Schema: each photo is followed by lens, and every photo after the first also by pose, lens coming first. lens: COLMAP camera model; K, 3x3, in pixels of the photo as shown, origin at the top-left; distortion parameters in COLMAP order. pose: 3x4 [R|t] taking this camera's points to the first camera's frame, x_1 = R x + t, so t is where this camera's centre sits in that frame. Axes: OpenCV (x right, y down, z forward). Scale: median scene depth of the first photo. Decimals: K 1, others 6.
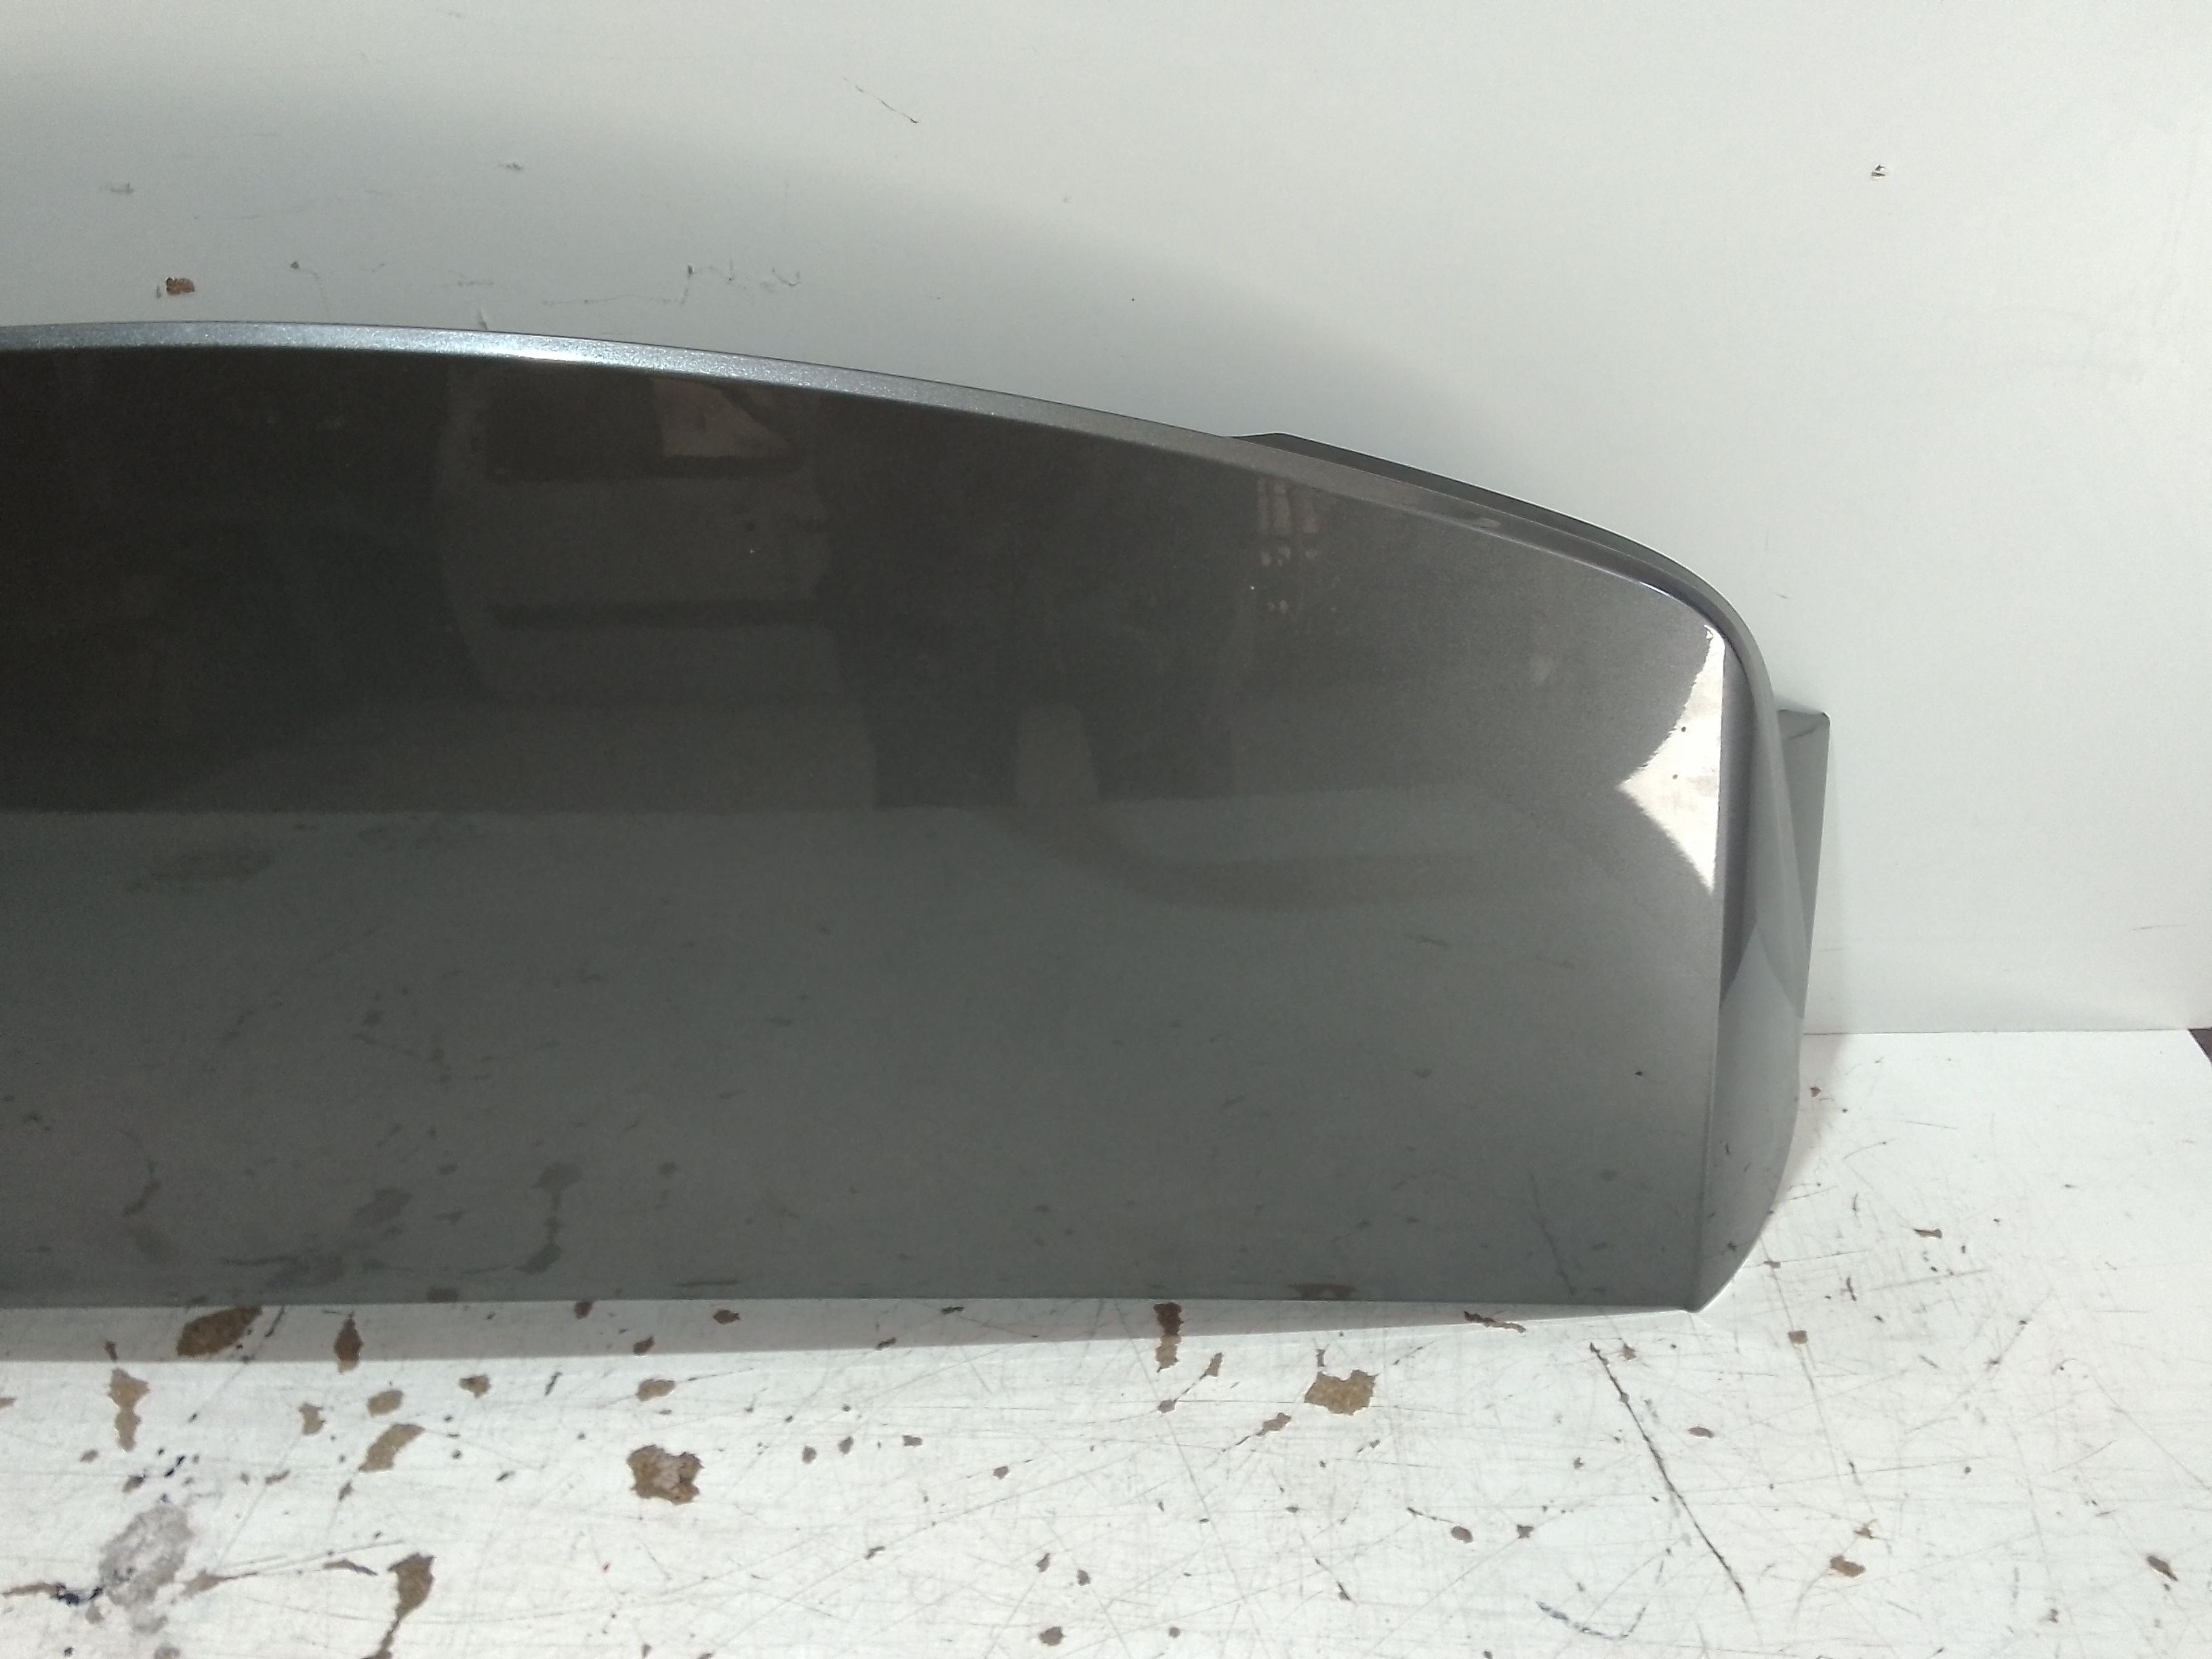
lens RADIAL K [[1728.3, 0, 1117.2], [0, 1728.3, 837.3], [0, 0, 1]] dist [0.065796, -0.109905]
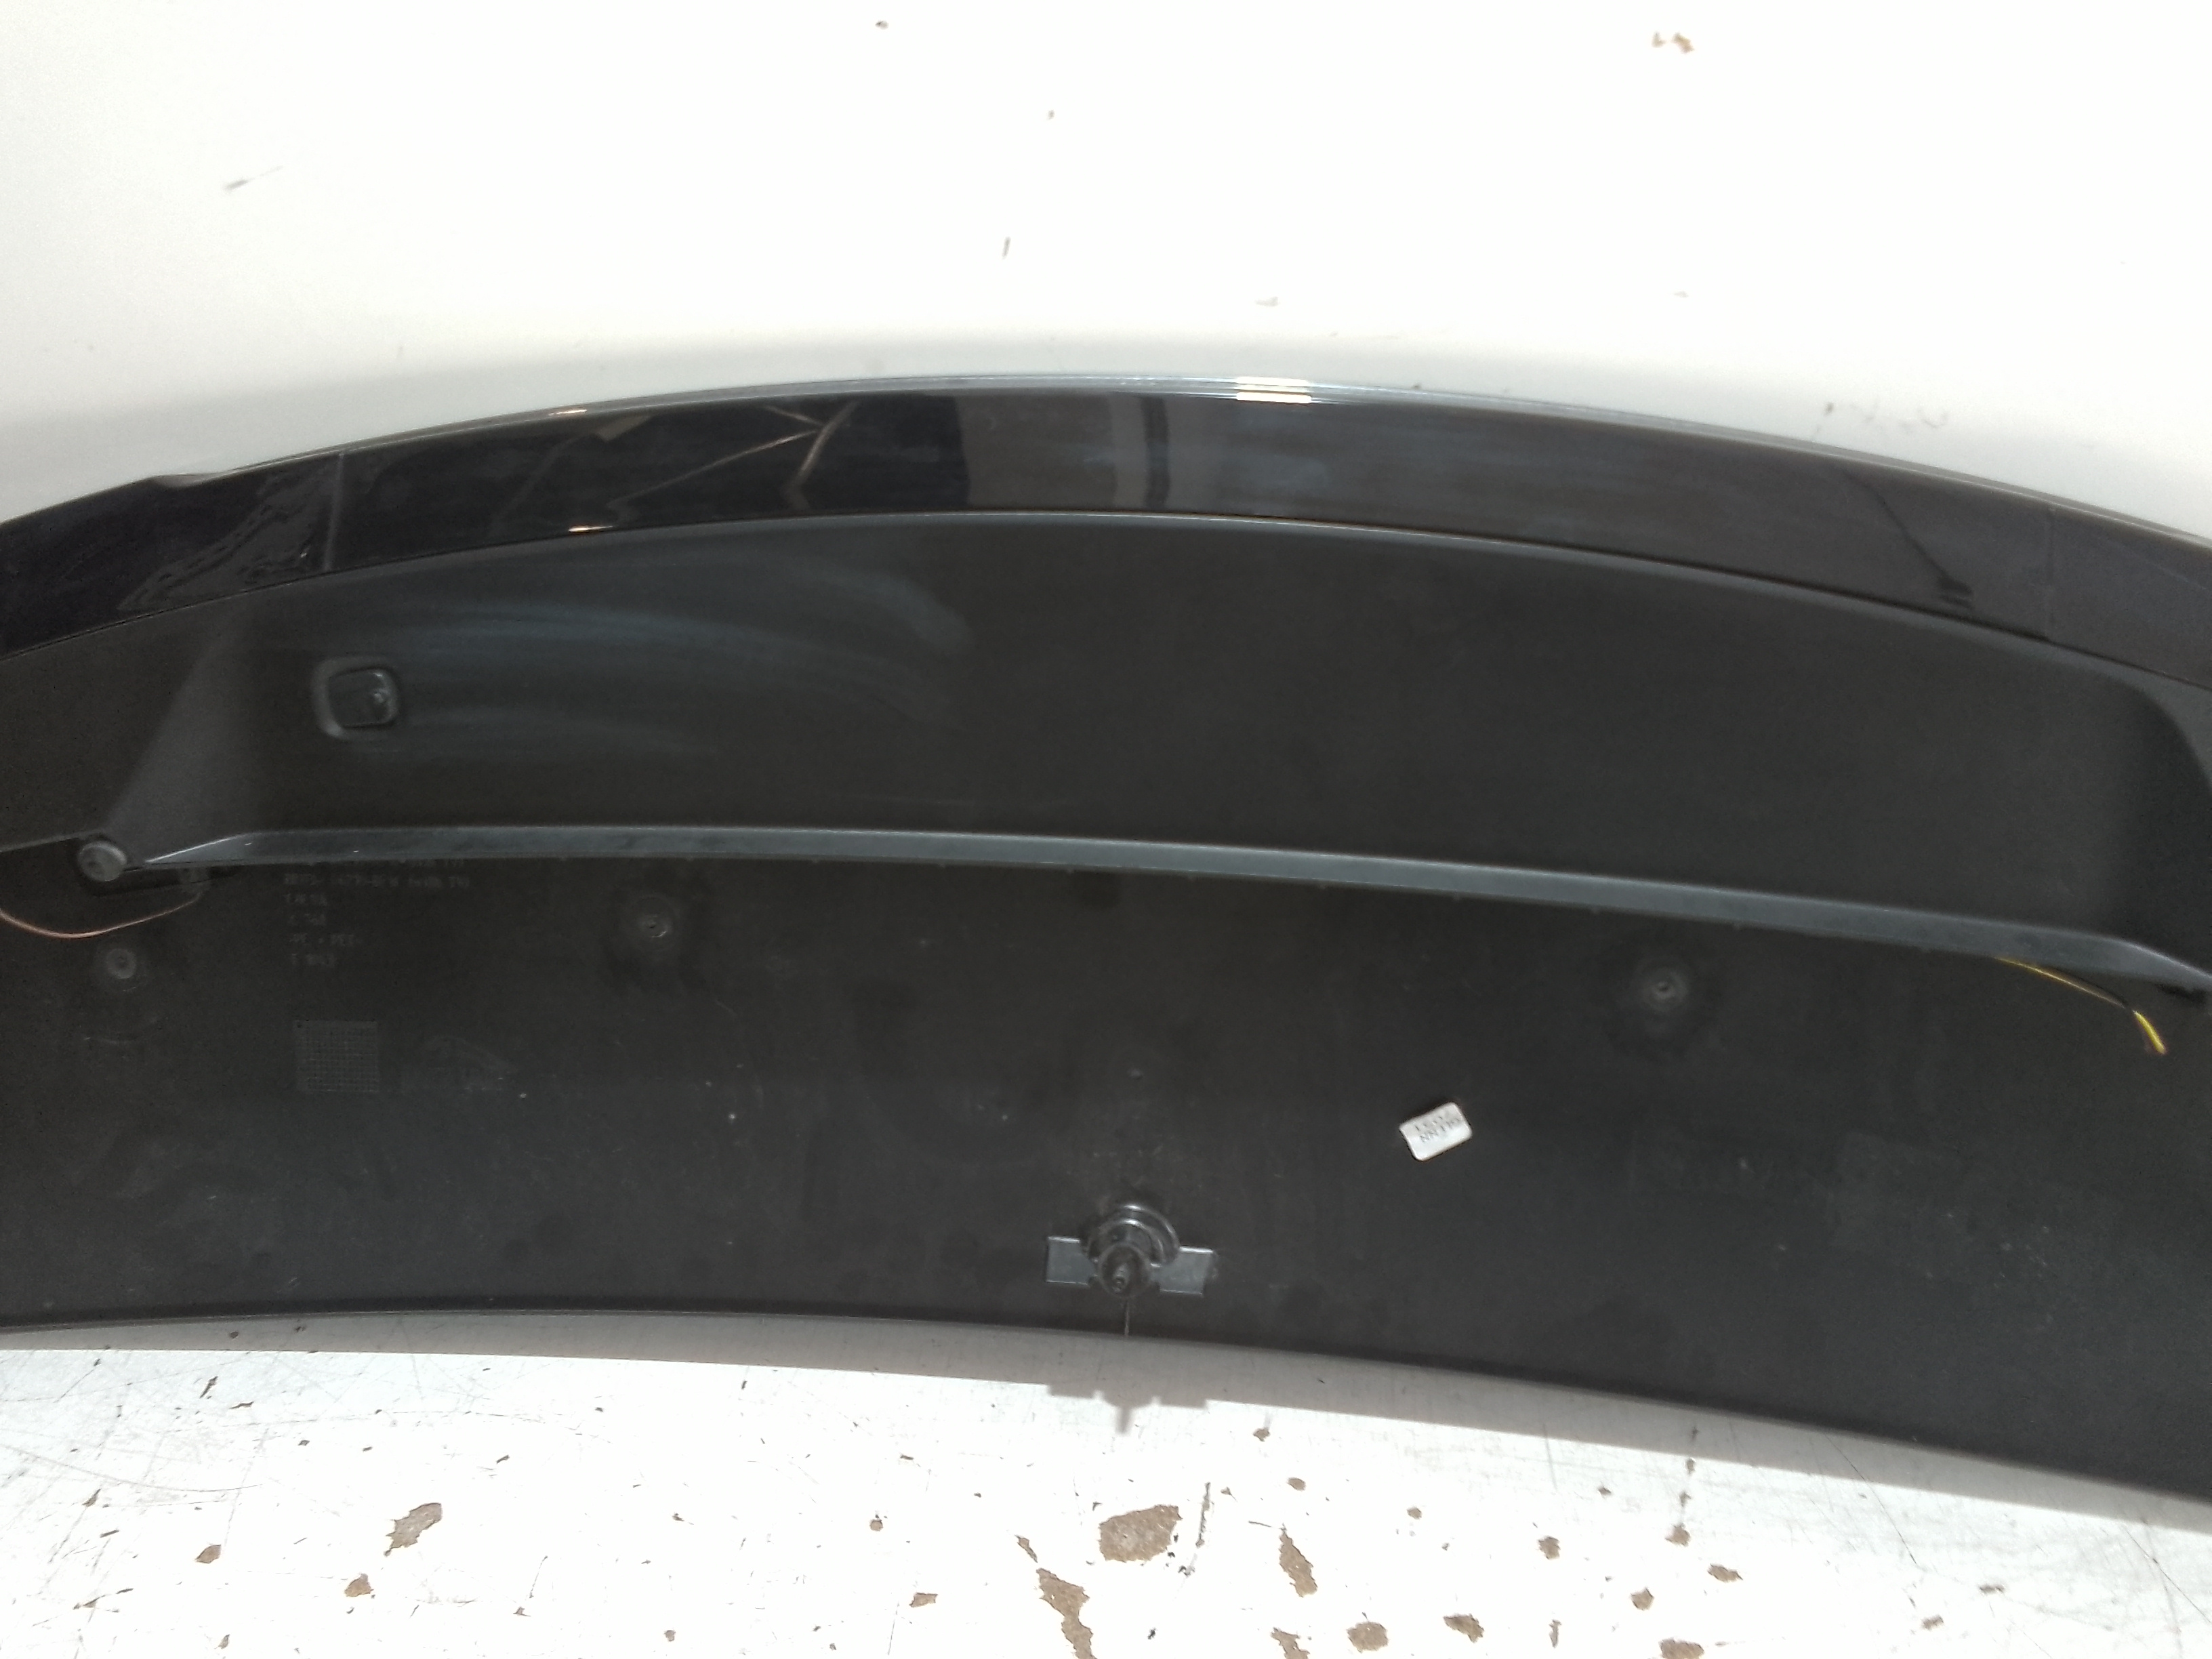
lens RADIAL K [[1728.3, 0, 1106.8], [0, 1728.3, 842.2], [0, 0, 1]] dist [0.065796, -0.109905]
pose [[0.995280, 0.060169, -0.076139, -0.531337], [-0.071748, 0.984530, -0.159854, 0.085852], [0.065343, 0.164562, 0.984200, 0.072103]]
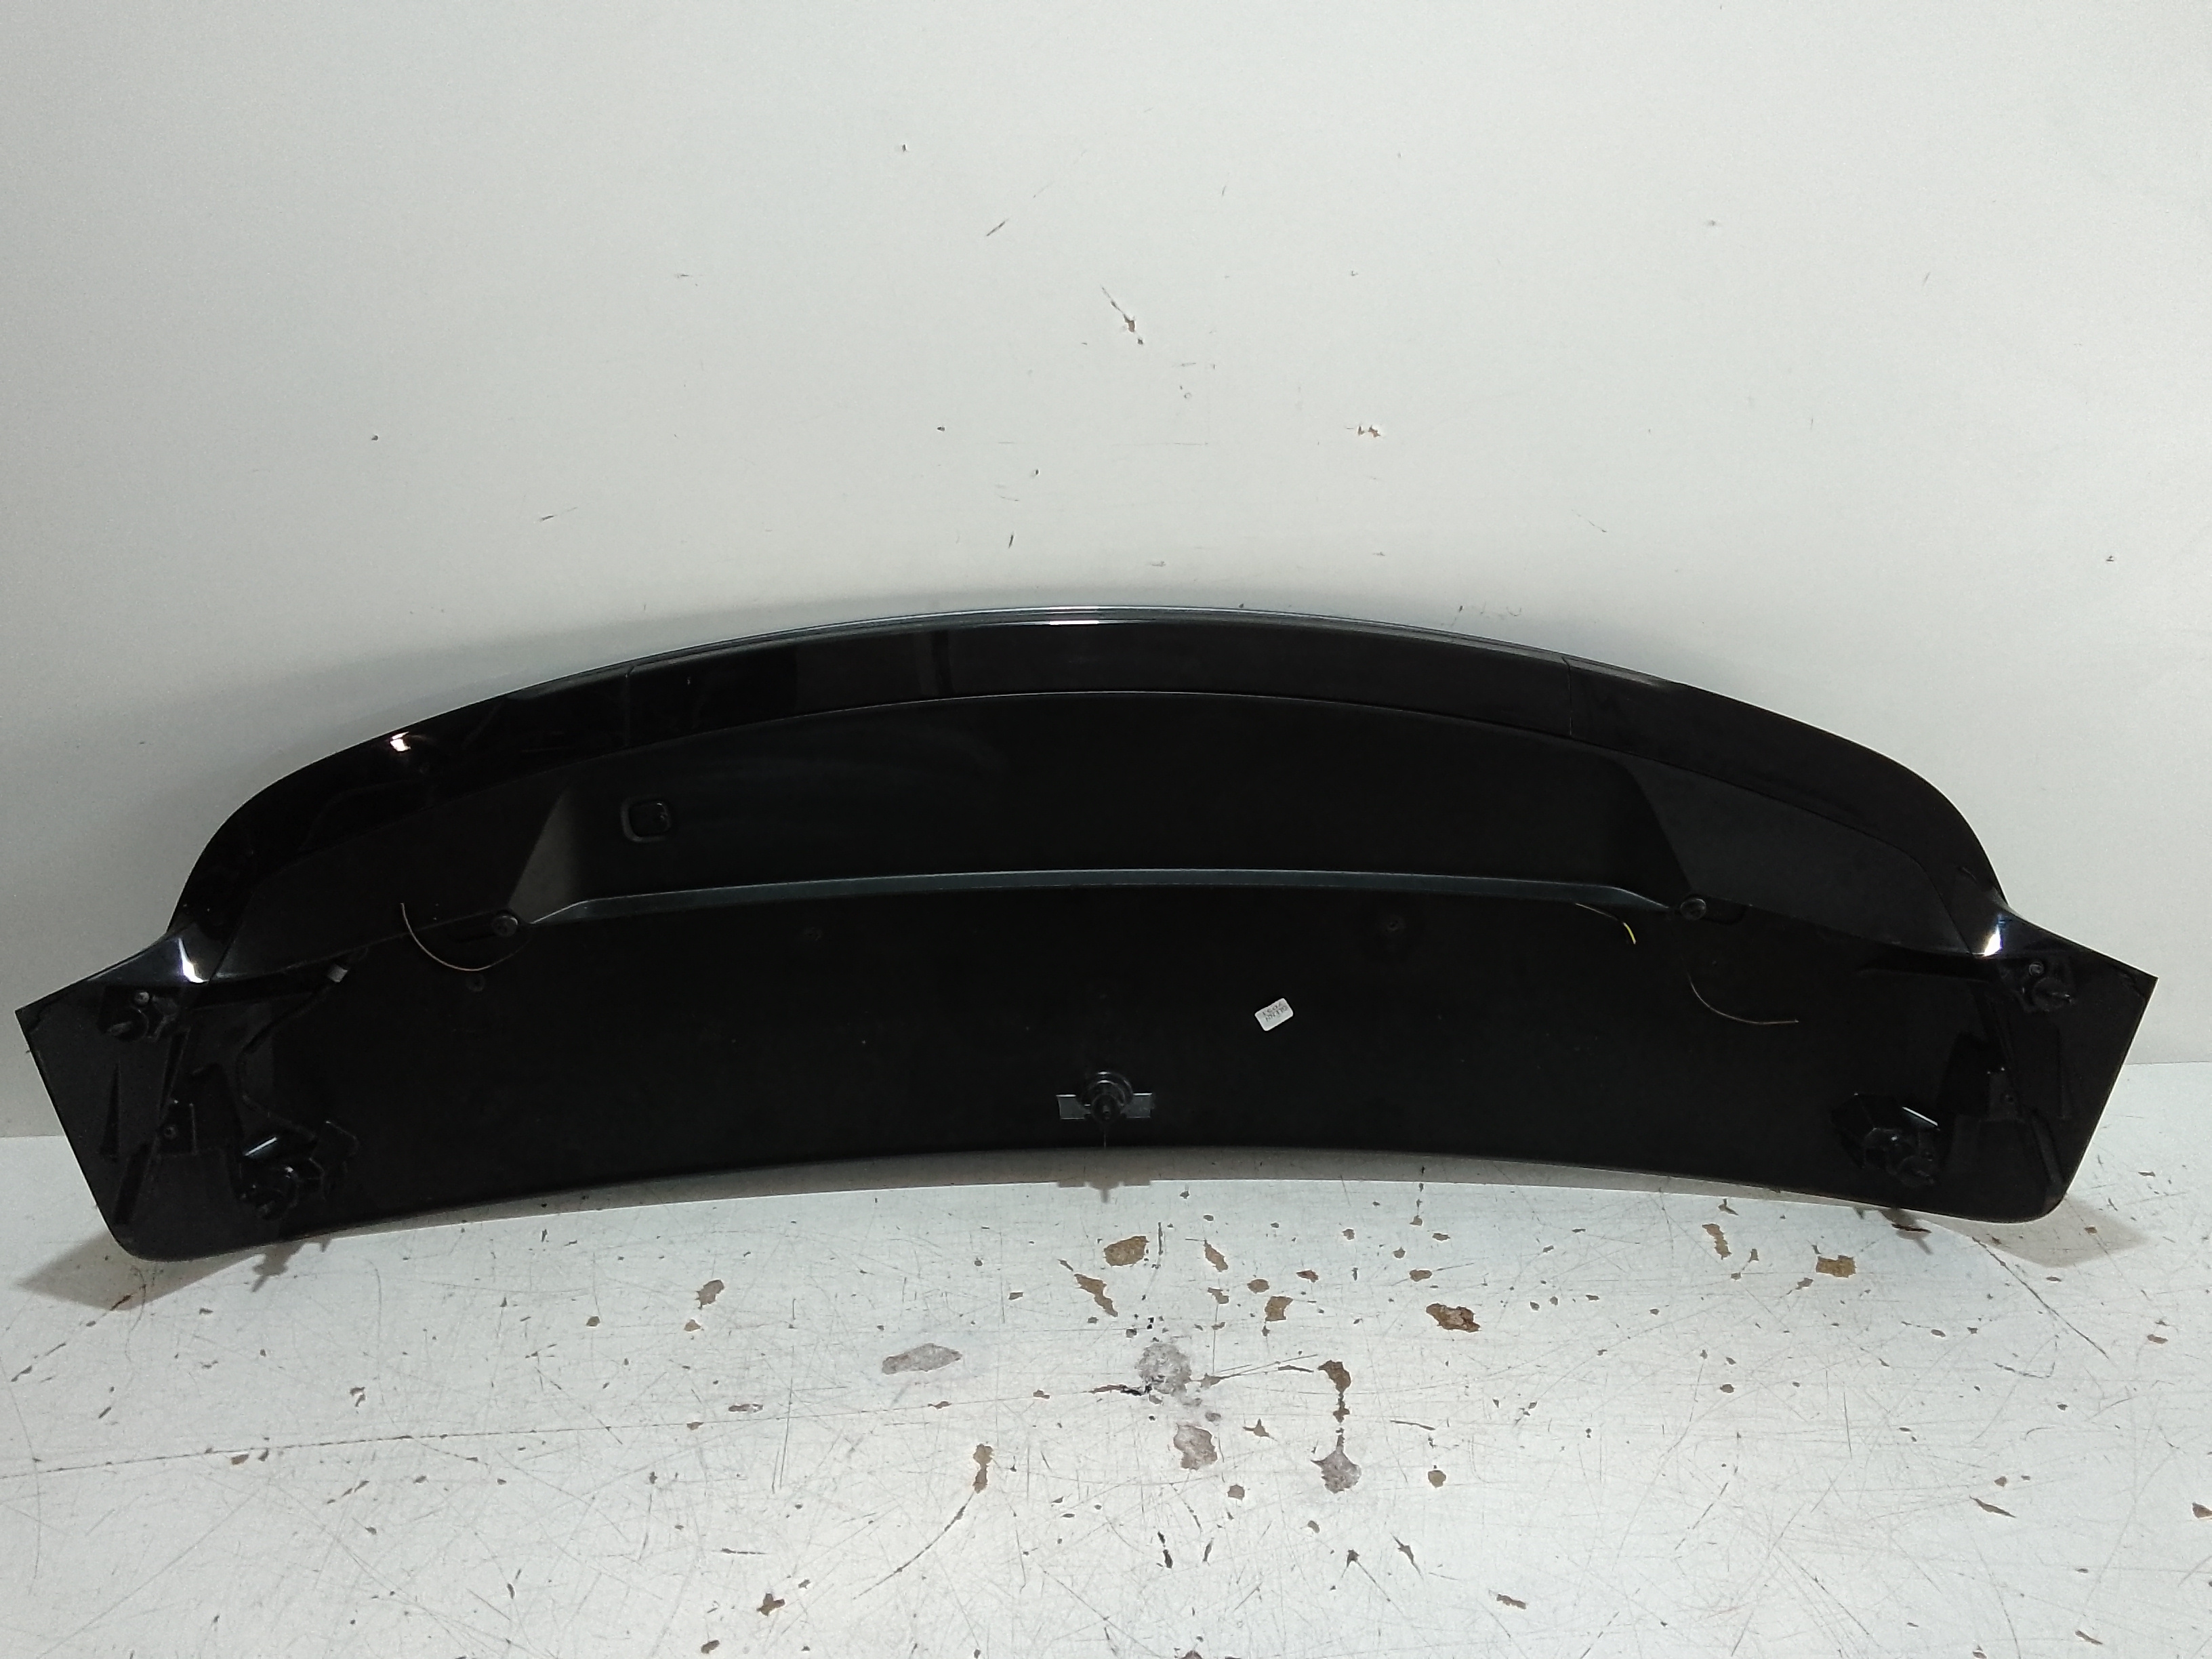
lens RADIAL K [[1728.3, 0, 1107.6], [0, 1728.3, 835.5], [0, 0, 1]] dist [0.065796, -0.109905]
pose [[0.997599, -0.007911, 0.068801, -0.698749], [0.015639, 0.993526, -0.112521, 0.091255], [-0.067466, 0.113327, 0.991265, -0.667926]]
